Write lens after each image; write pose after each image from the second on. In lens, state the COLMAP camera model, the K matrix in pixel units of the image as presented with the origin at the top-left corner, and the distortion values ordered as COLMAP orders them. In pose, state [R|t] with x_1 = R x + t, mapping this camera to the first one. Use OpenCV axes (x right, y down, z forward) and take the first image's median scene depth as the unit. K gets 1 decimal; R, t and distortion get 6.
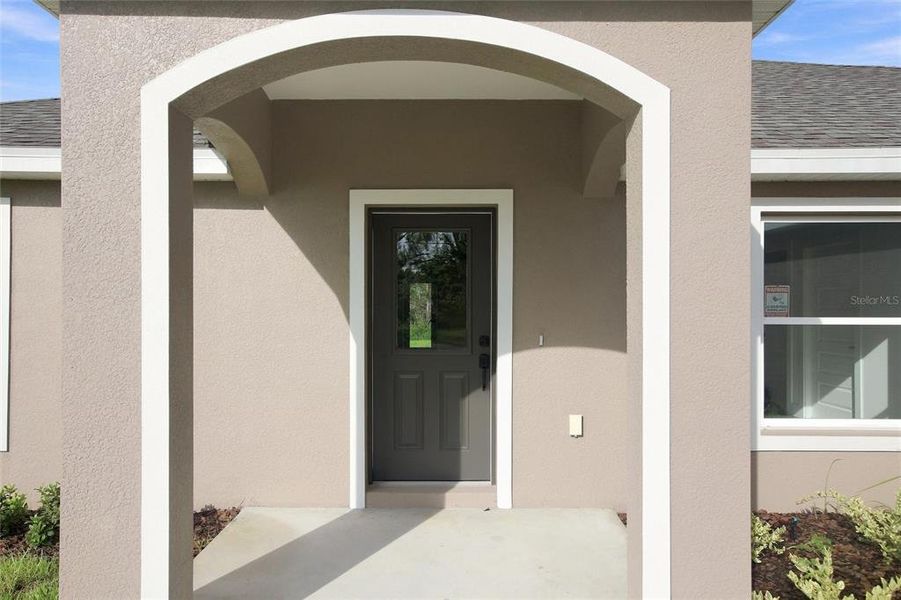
lens RADIAL K [[621.4, 0, 450.5], [0, 621.4, 300.0], [0, 0, 1]] dist [-0.028681, 0.000248]
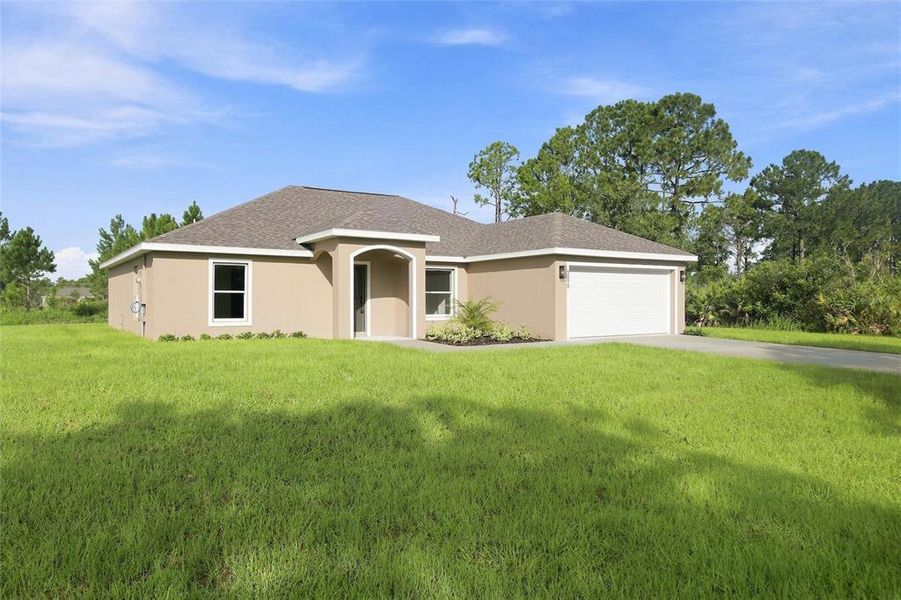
lens RADIAL K [[596.5, 0, 450.5], [0, 596.5, 300.0], [0, 0, 1]] dist [-0.028050, 0.000238]
pose [[0.824399, -0.002596, 0.566003, -1.777648], [-0.003341, 0.999950, 0.009452, 0.050266], [-0.565999, -0.009683, 0.824349, -2.714697]]
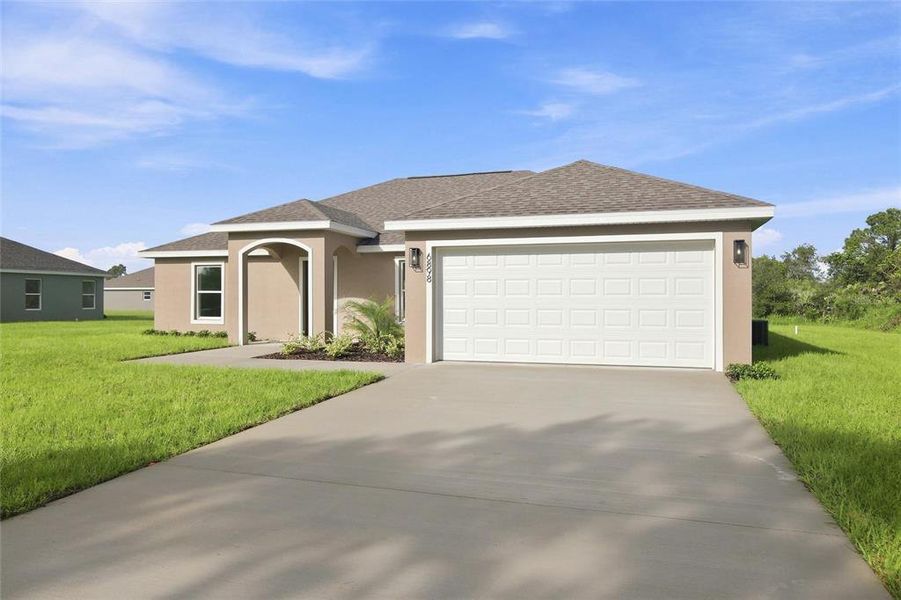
lens RADIAL K [[621.4, 0, 450.5], [0, 621.4, 300.0], [0, 0, 1]] dist [-0.028681, 0.000248]
pose [[0.956514, 0.001466, -0.291681, 1.844945], [0.000947, 0.999966, 0.008131, 0.059650], [0.291684, -0.008054, 0.956481, -2.394079]]
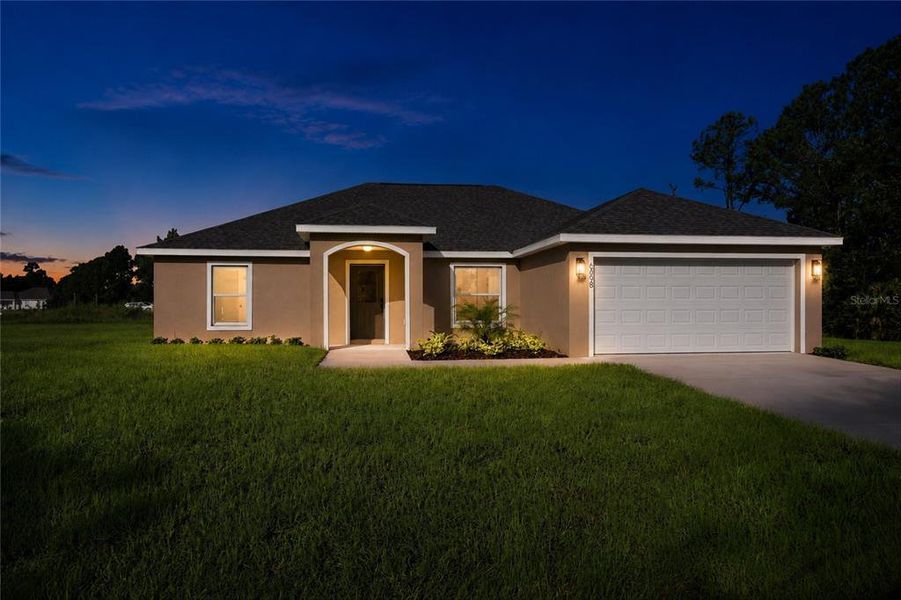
lens RADIAL K [[621.4, 0, 450.5], [0, 621.4, 300.0], [0, 0, 1]] dist [-0.028681, 0.000248]
pose [[0.989206, -0.002024, 0.146516, -0.084729], [0.001628, 0.999995, 0.002822, 0.058153], [-0.146521, -0.002553, 0.989204, -2.820100]]
